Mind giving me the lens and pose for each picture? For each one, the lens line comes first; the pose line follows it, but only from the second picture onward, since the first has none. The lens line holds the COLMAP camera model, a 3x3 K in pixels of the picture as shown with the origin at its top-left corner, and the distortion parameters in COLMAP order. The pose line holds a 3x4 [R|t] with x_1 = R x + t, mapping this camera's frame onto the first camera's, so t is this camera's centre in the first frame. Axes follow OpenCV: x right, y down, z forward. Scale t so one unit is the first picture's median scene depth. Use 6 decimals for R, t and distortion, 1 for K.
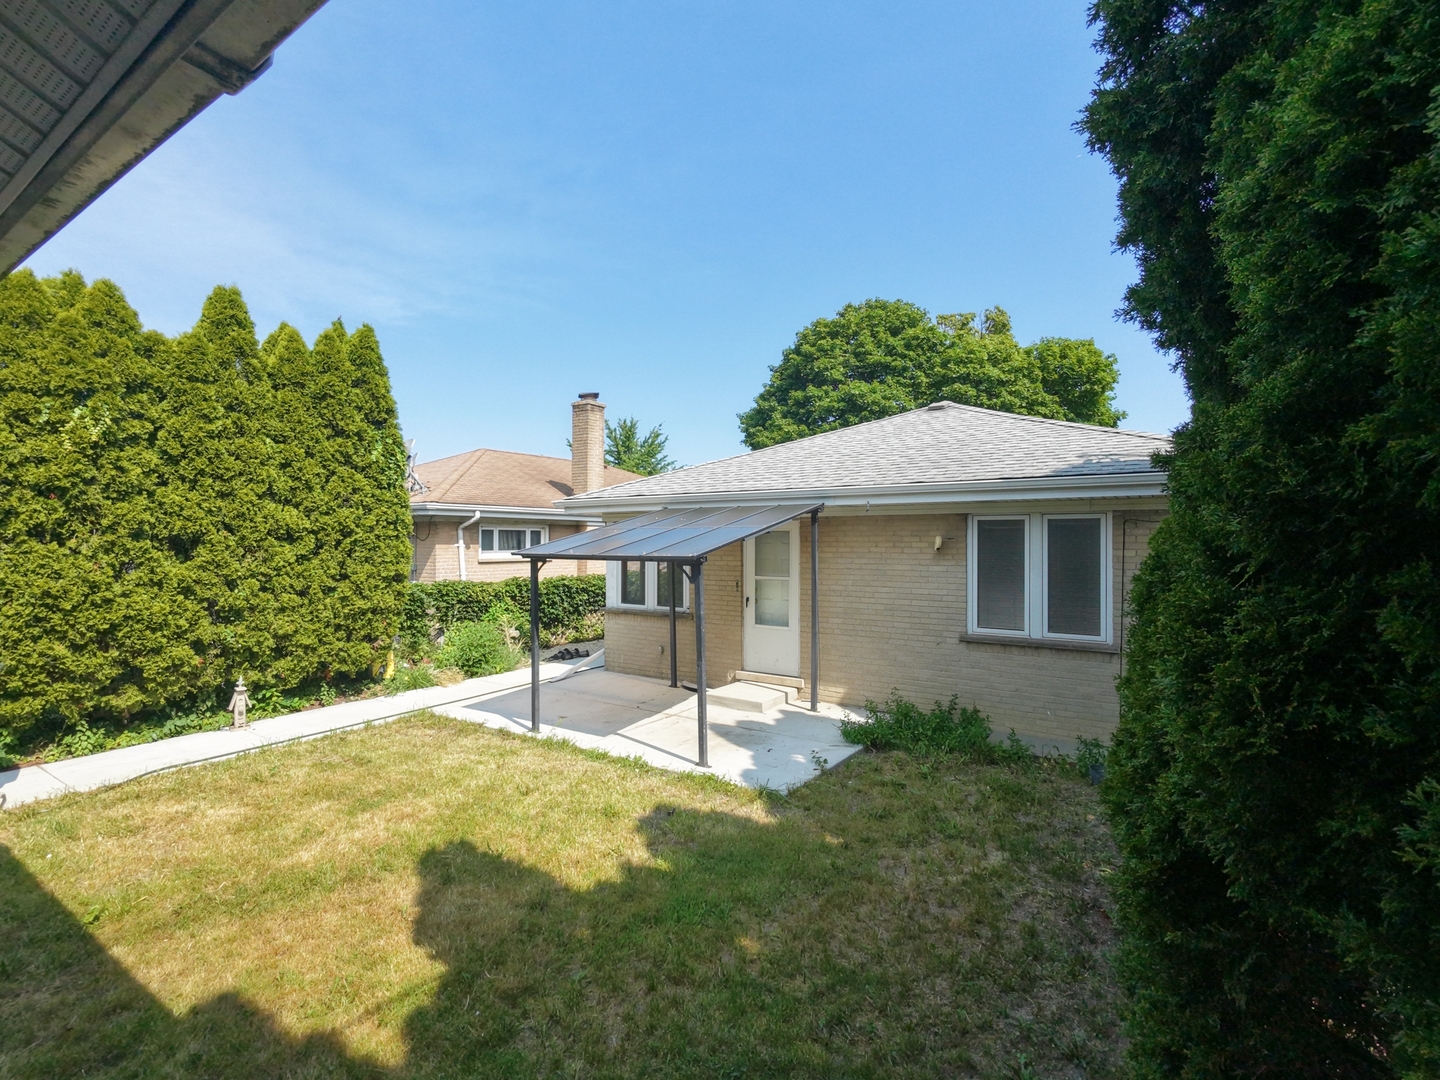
lens RADIAL K [[690.0, 0, 719.8], [0, 690.0, 537.3], [0, 0, 1]] dist [-0.002626, 0.004498]
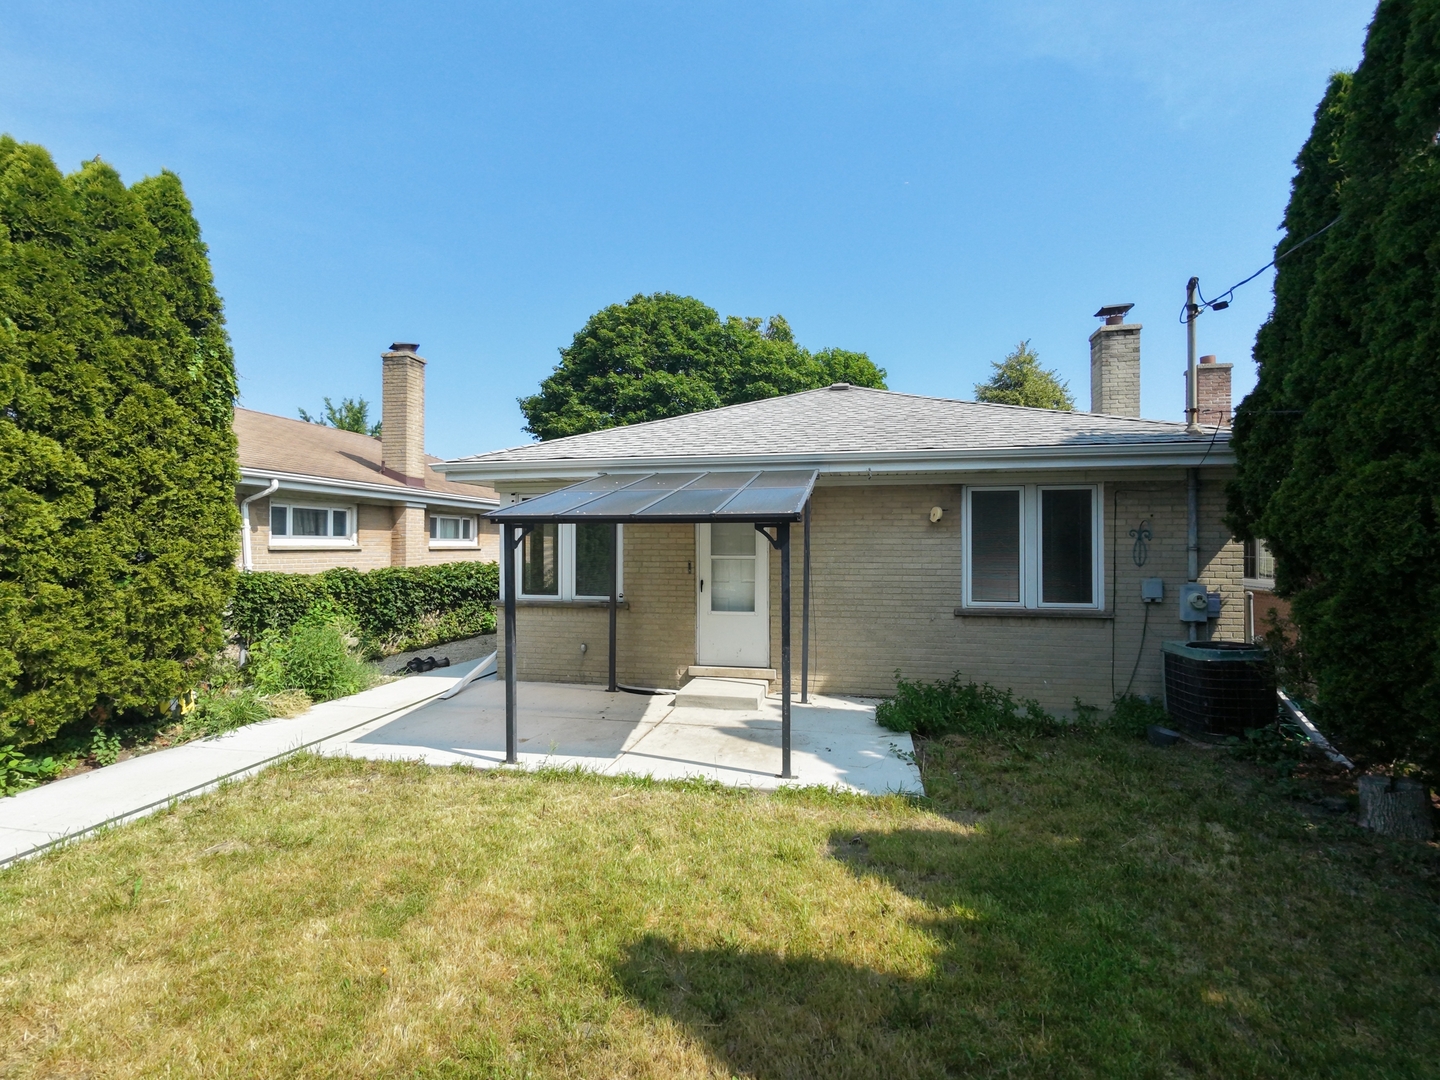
lens RADIAL K [[690.0, 0, 718.1], [0, 690.0, 538.8], [0, 0, 1]] dist [-0.002626, 0.004498]
pose [[0.924279, 0.002372, 0.381710, -0.301531], [-0.000827, 0.999991, -0.004213, 0.043147], [-0.381716, 0.003578, 0.924273, 0.215293]]
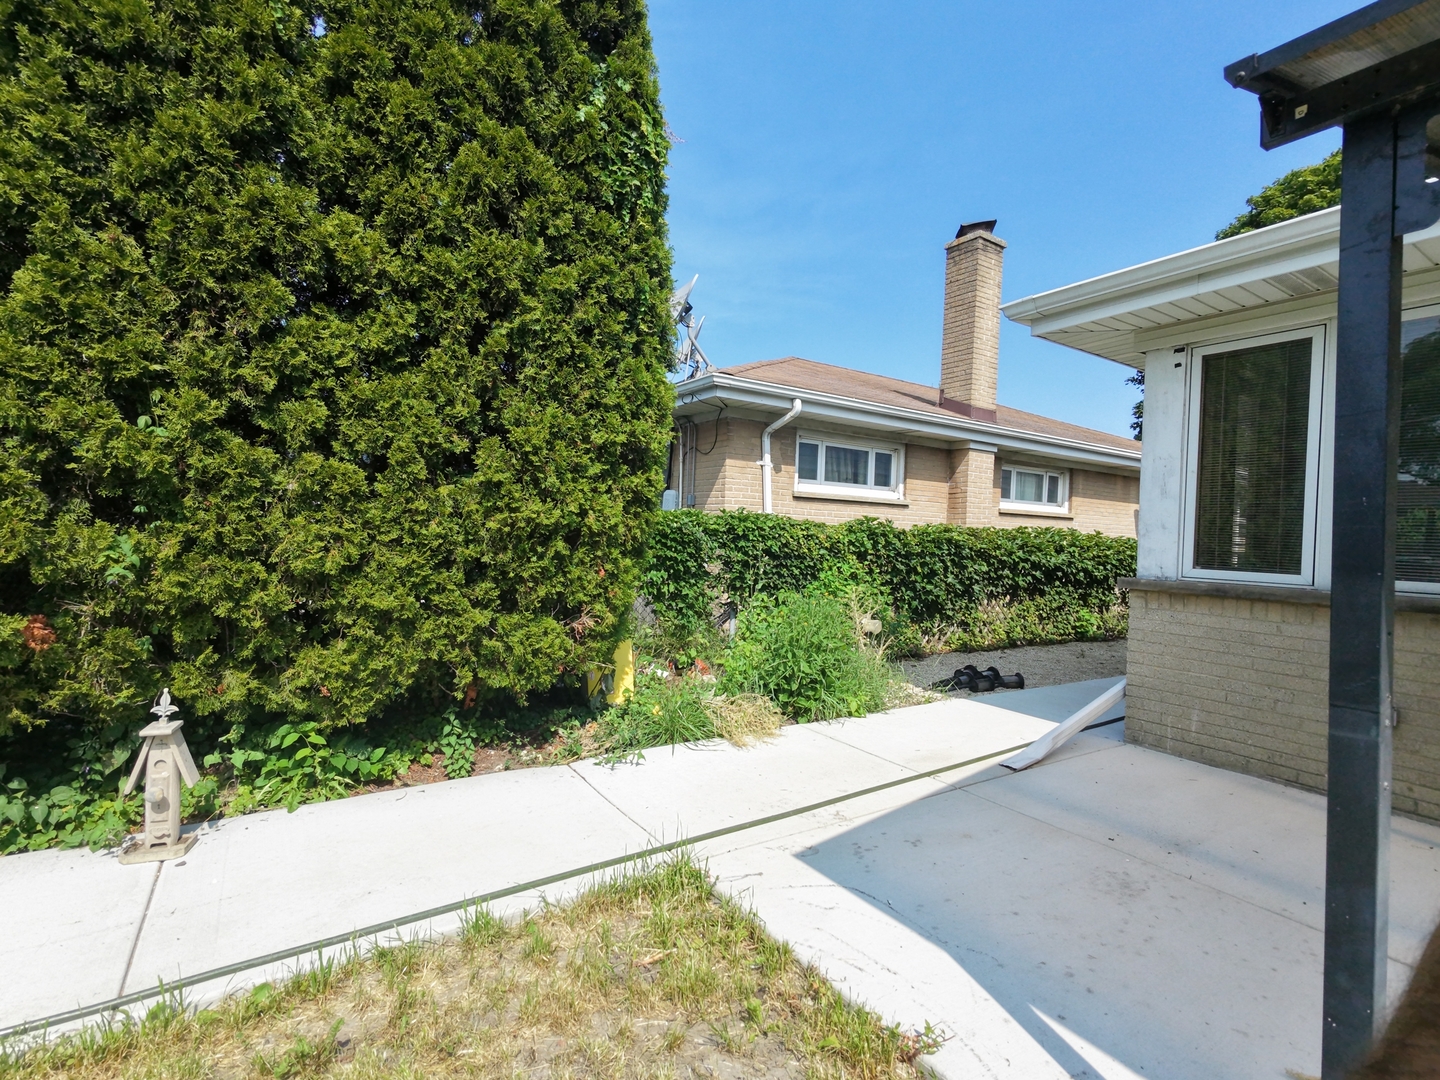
lens RADIAL K [[690.0, 0, 717.2], [0, 690.0, 539.7], [0, 0, 1]] dist [-0.002626, 0.004498]
pose [[0.921093, 0.035893, -0.387684, -0.296253], [-0.032087, 0.999352, 0.016288, 0.104612], [0.388017, -0.002563, 0.921648, 0.715879]]
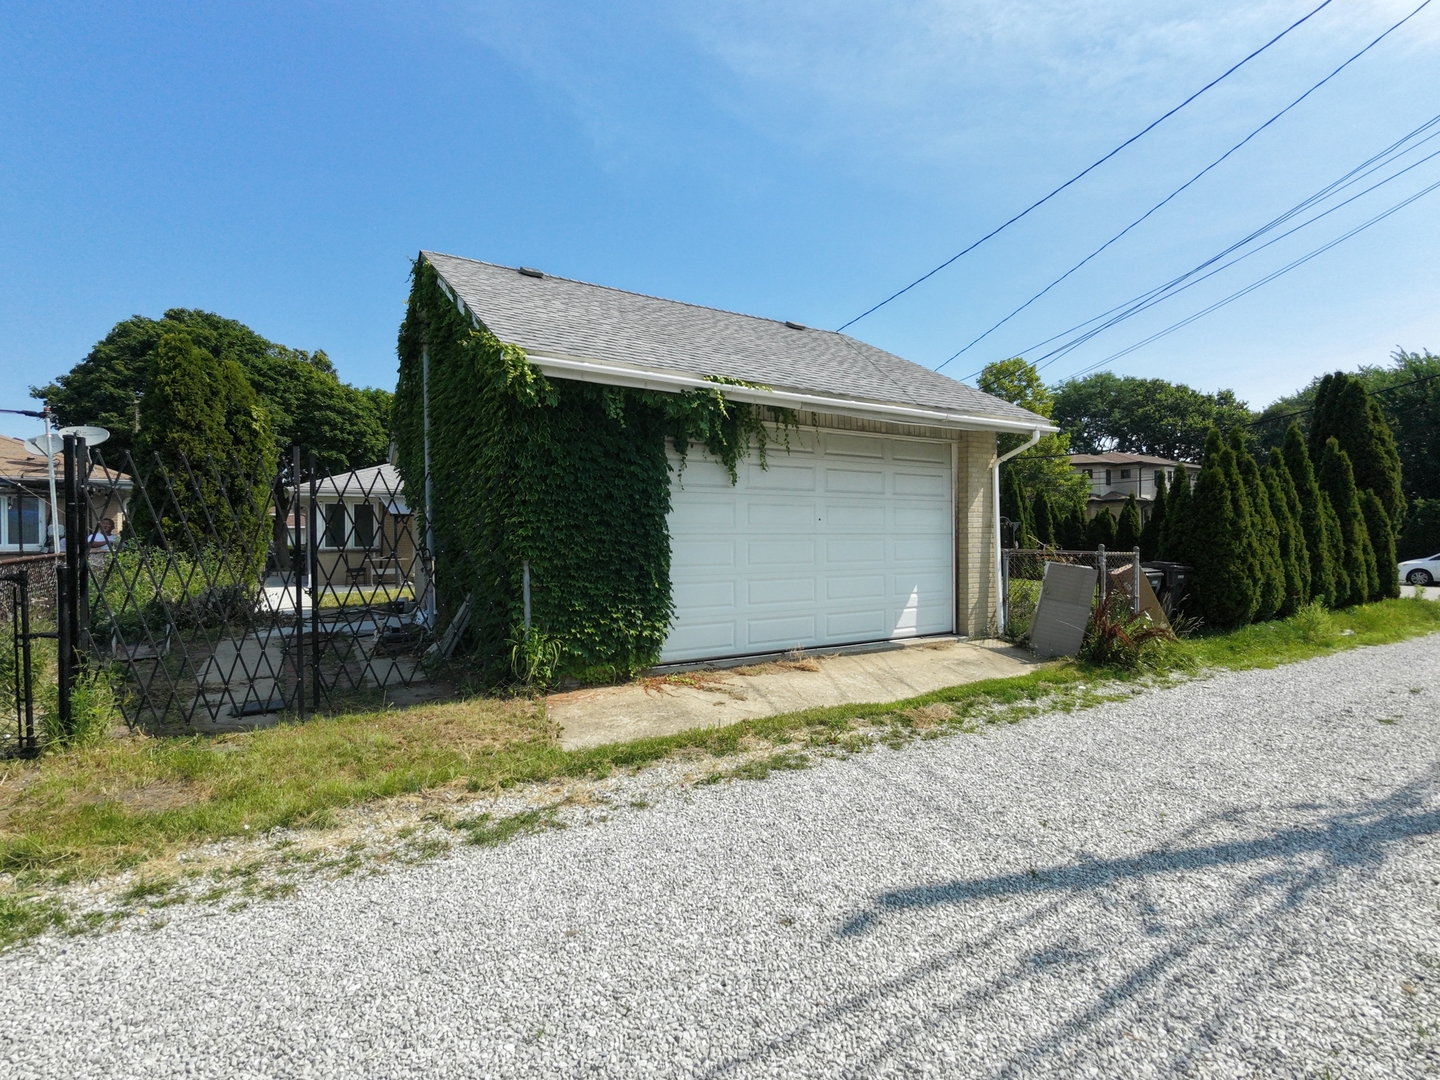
lens RADIAL K [[690.0, 0, 715.5], [0, 690.0, 539.2], [0, 0, 1]] dist [-0.002626, 0.004498]
pose [[0.415522, -0.005543, 0.909566, -1.707668], [0.002108, 0.999985, 0.005131, 0.087394], [-0.909581, -0.000215, 0.415527, -0.839591]]
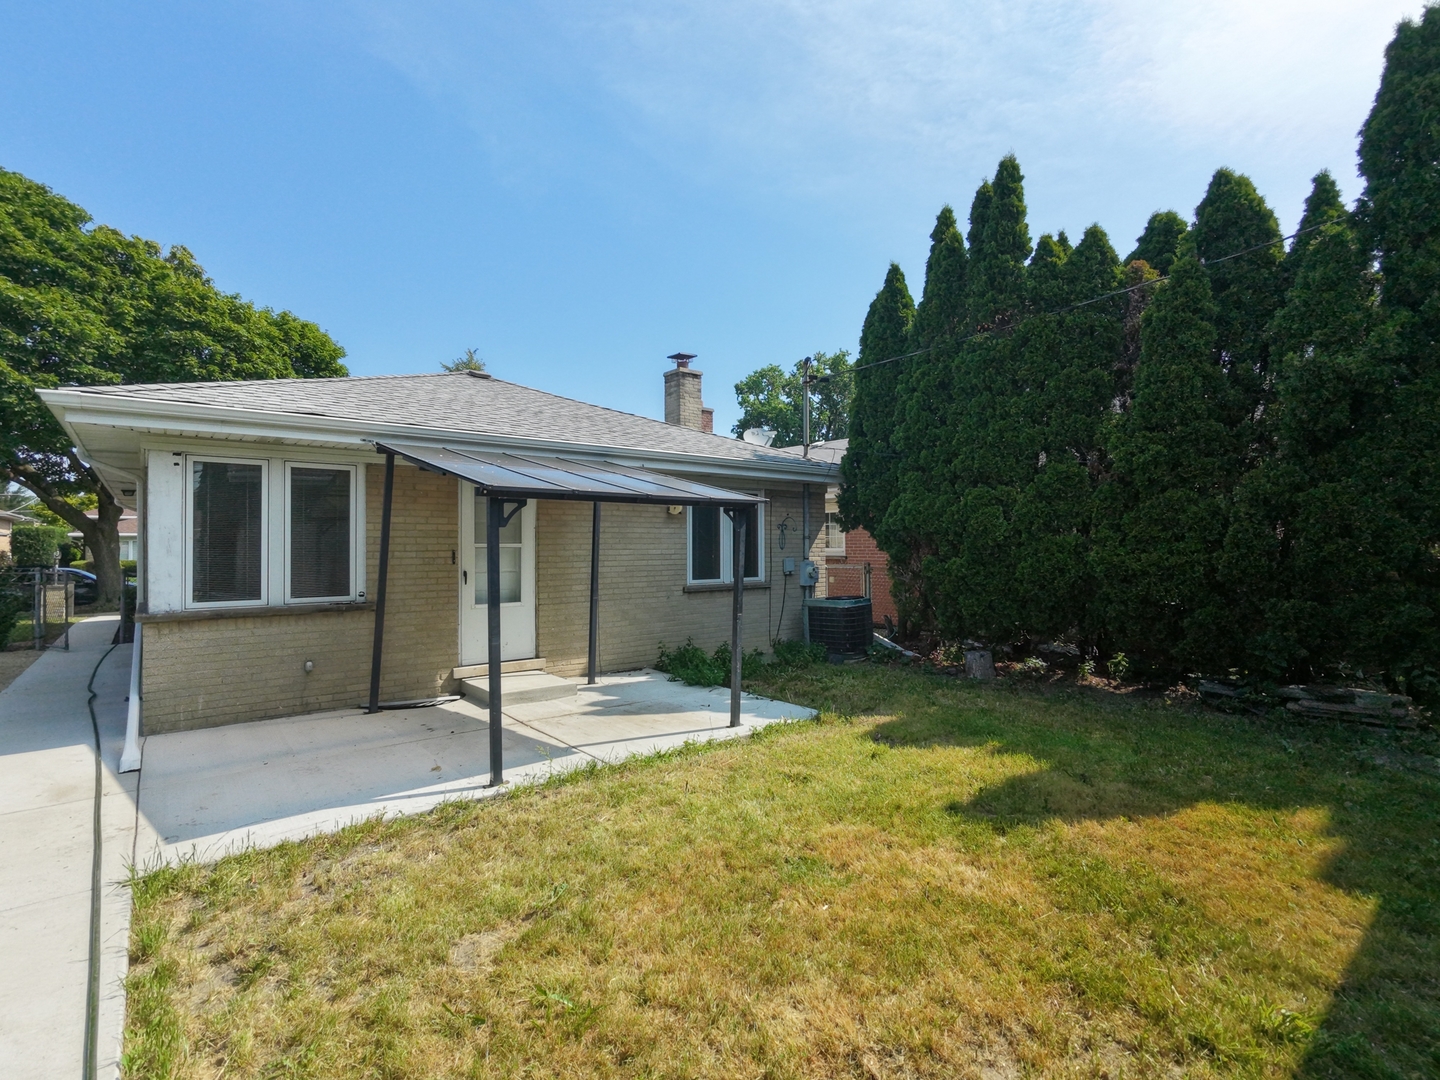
lens RADIAL K [[690.0, 0, 717.6], [0, 690.0, 541.2], [0, 0, 1]] dist [-0.002626, 0.004498]
pose [[0.284547, 0.003790, 0.958655, -0.695091], [0.000650, 0.999991, -0.004146, 0.062887], [-0.958662, 0.001803, 0.284542, 0.563458]]
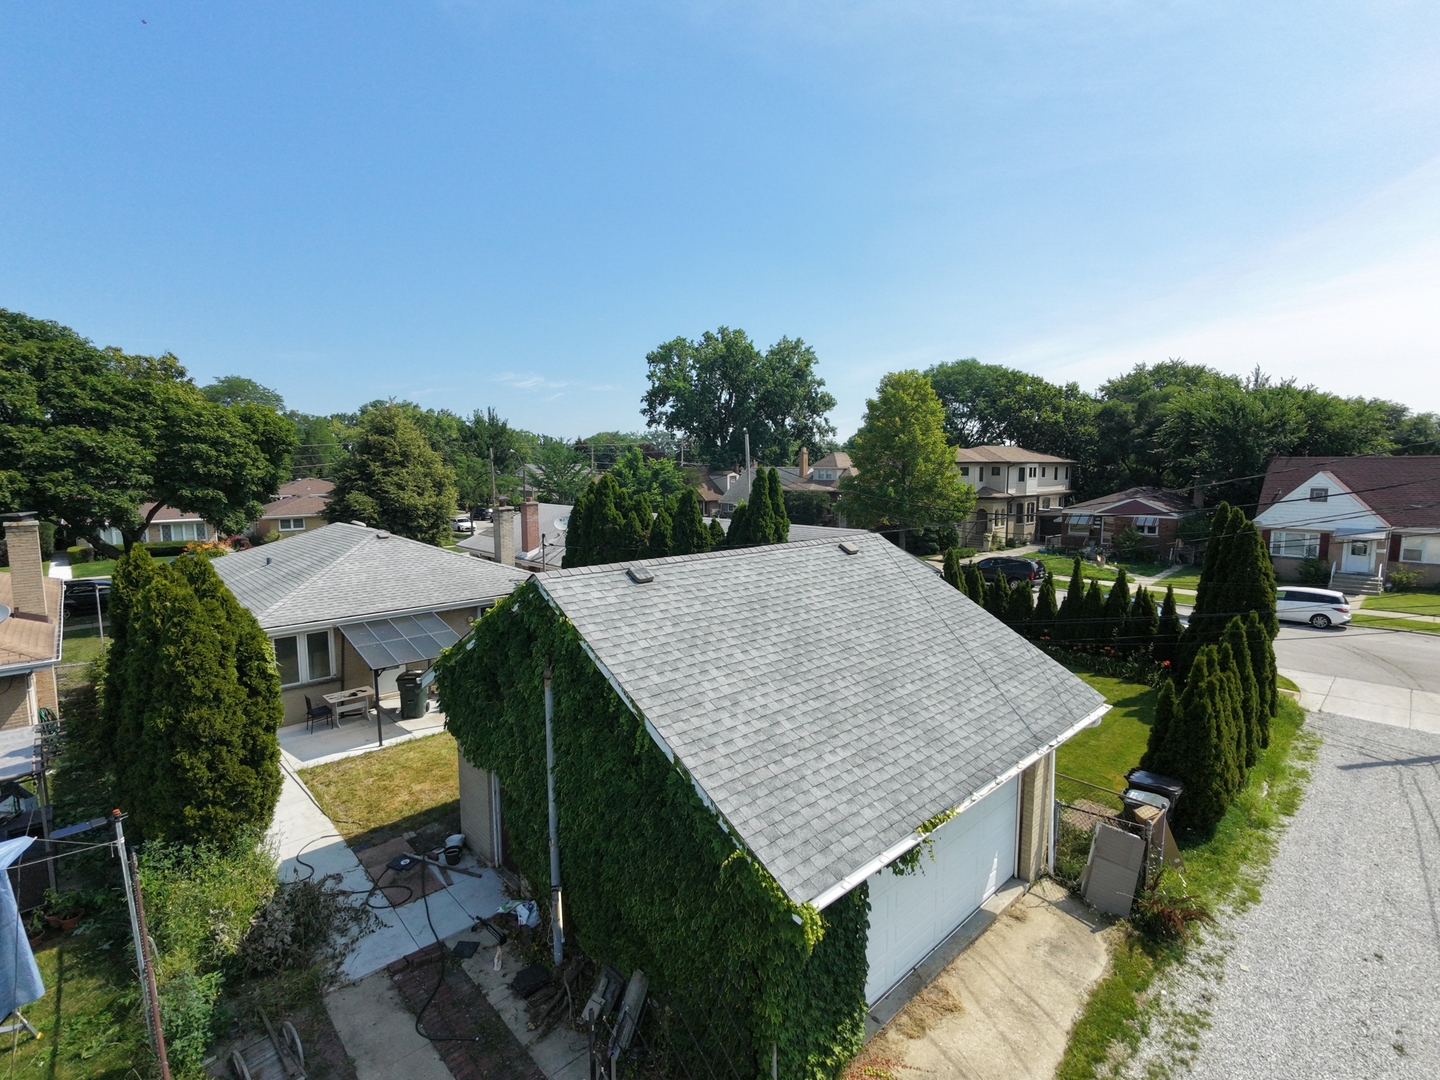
lens RADIAL K [[690.0, 0, 717.0], [0, 690.0, 539.4], [0, 0, 1]] dist [-0.002626, 0.004498]
pose [[0.220610, -0.106504, 0.969530, -1.827157], [0.000088, 0.994023, 0.109175, -0.532733], [-0.975362, -0.024000, 0.219301, -0.440379]]
